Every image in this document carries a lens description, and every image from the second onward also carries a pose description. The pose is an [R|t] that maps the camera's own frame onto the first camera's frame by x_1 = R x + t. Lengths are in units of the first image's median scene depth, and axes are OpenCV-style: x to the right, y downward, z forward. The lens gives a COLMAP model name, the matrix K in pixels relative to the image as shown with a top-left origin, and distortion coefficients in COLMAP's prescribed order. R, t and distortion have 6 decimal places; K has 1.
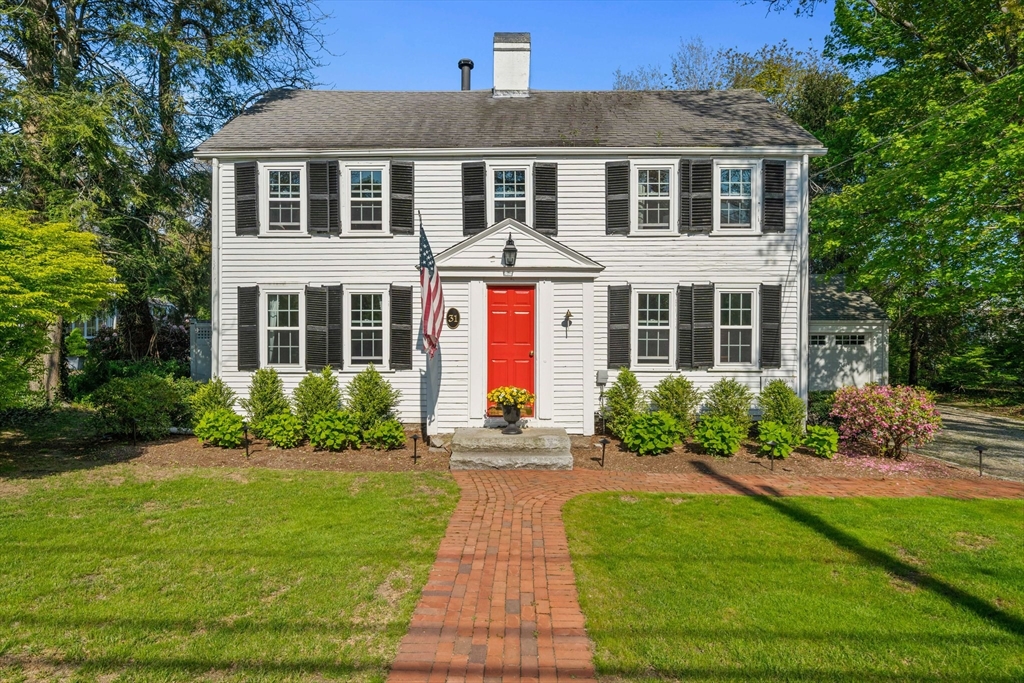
lens RADIAL K [[619.5, 0, 516.5], [0, 619.5, 334.6], [0, 0, 1]] dist [-0.009754, -0.002622]
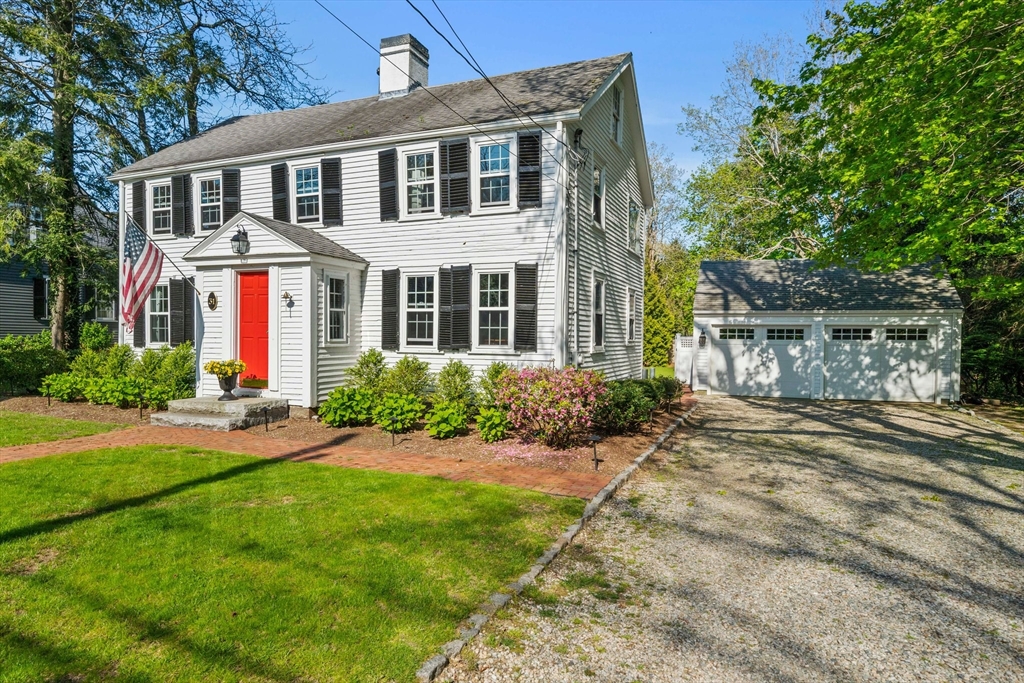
lens RADIAL K [[619.5, 0, 518.1], [0, 619.5, 345.4], [0, 0, 1]] dist [-0.009754, -0.002622]
pose [[0.932169, 0.010952, -0.361858, 0.741595], [-0.006112, 0.999876, 0.014518, 0.031226], [0.361972, -0.011322, 0.932120, 0.107508]]
